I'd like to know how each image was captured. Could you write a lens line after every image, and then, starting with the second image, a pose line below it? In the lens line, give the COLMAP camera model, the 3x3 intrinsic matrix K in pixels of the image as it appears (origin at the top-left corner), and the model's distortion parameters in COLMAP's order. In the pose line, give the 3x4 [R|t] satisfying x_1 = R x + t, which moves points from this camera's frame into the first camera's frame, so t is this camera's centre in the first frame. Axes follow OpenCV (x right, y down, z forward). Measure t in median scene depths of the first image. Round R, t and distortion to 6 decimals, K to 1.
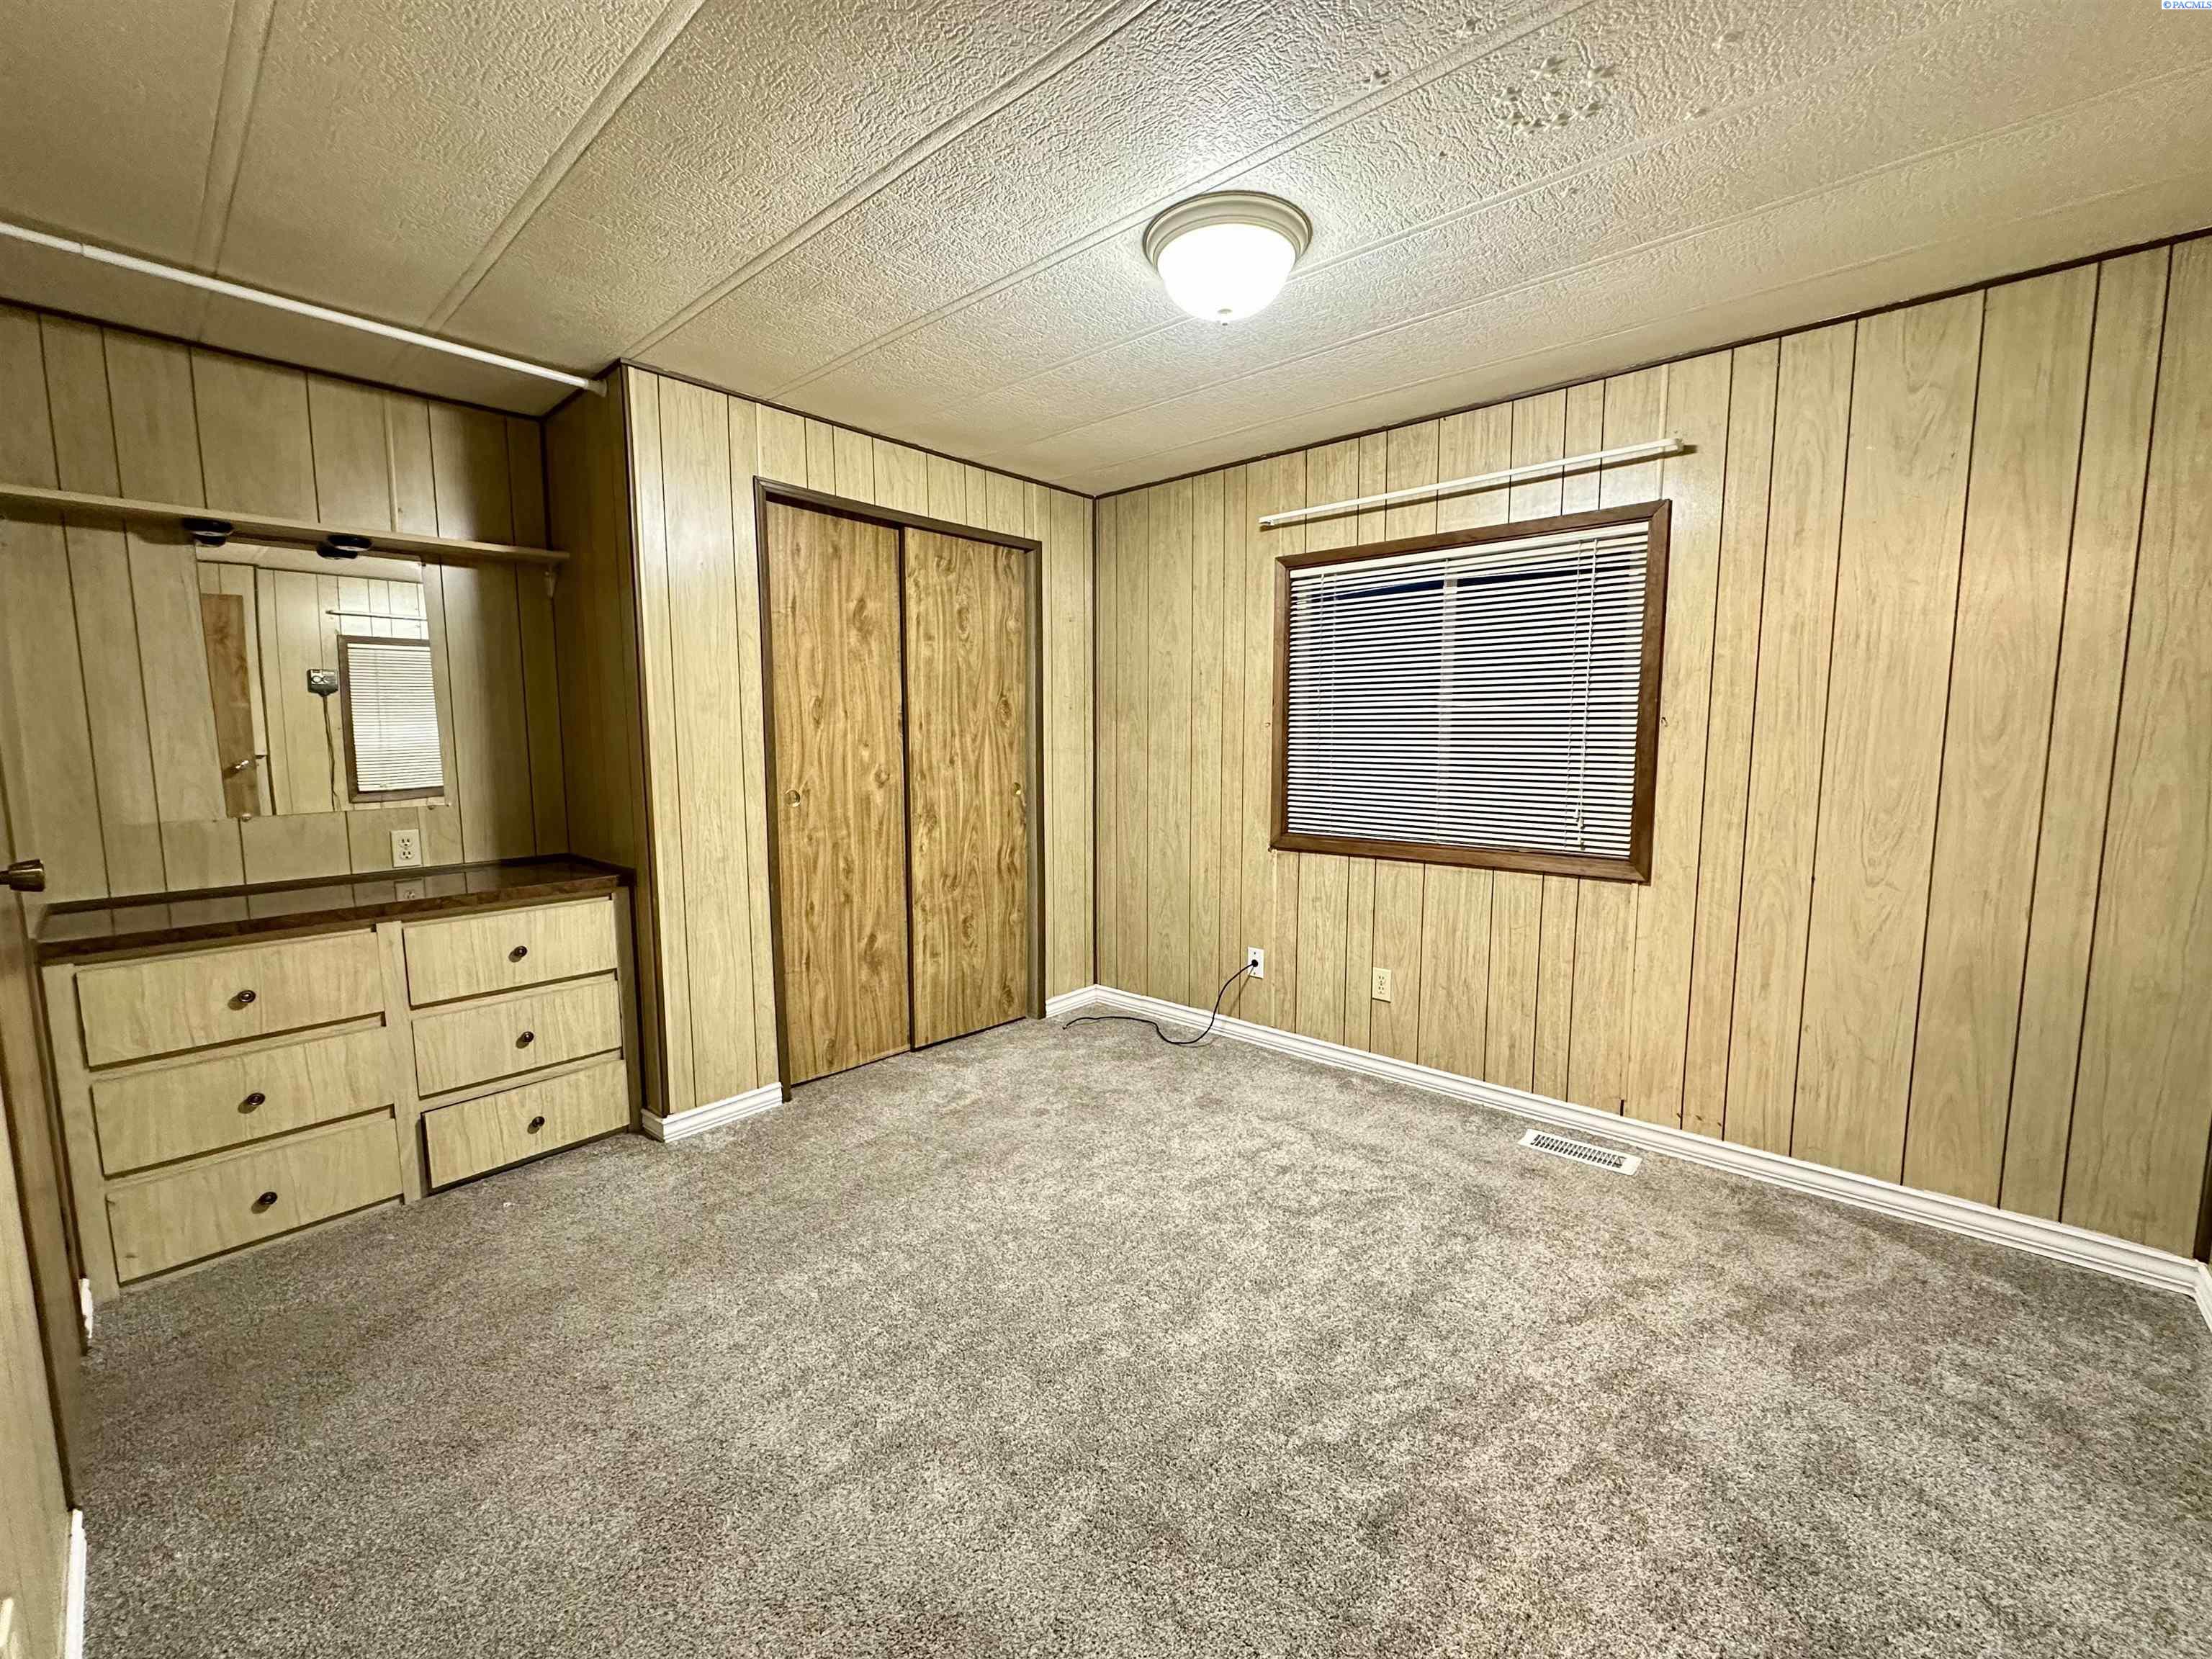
lens RADIAL K [[887.7, 0, 1102.8], [0, 887.7, 821.9], [0, 0, 1]] dist [-0.002581, 0.000031]
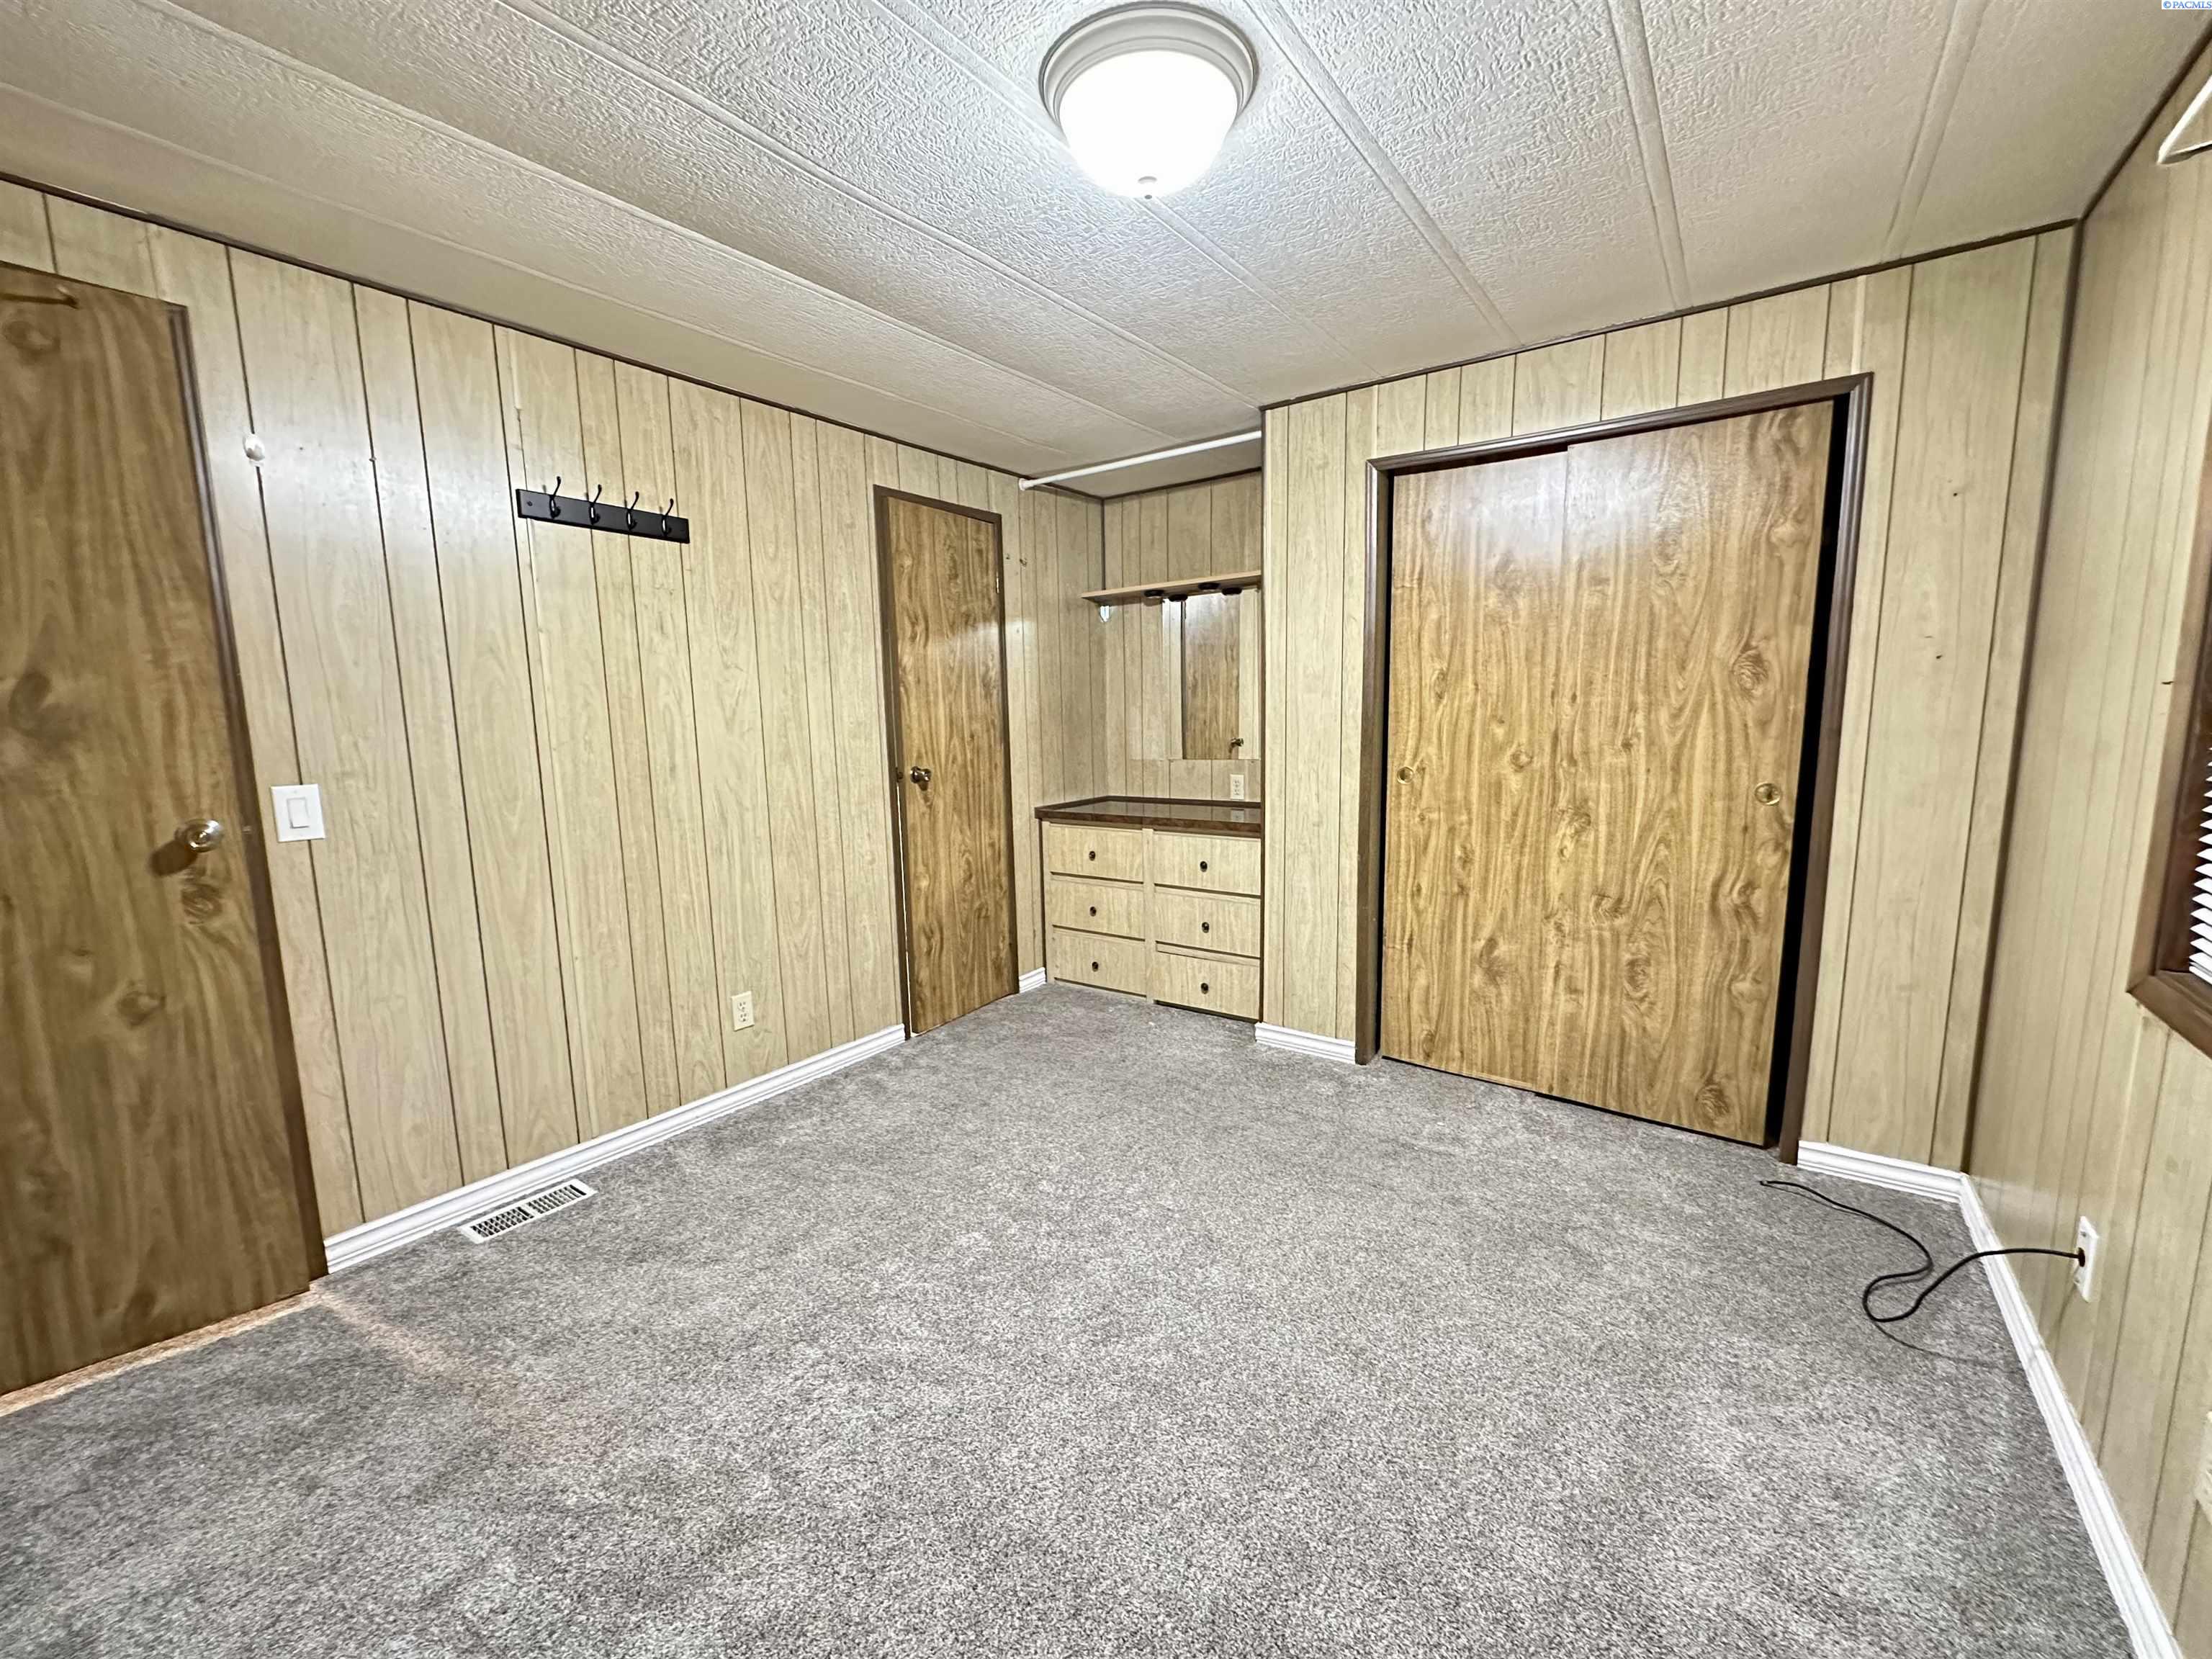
lens RADIAL K [[887.7, 0, 1102.8], [0, 887.7, 821.9], [0, 0, 1]] dist [-0.002581, 0.000031]
pose [[0.097418, 0.128208, -0.986951, 0.559629], [-0.081122, 0.989391, 0.120518, -0.062344], [0.991932, 0.068323, 0.106785, 0.526465]]
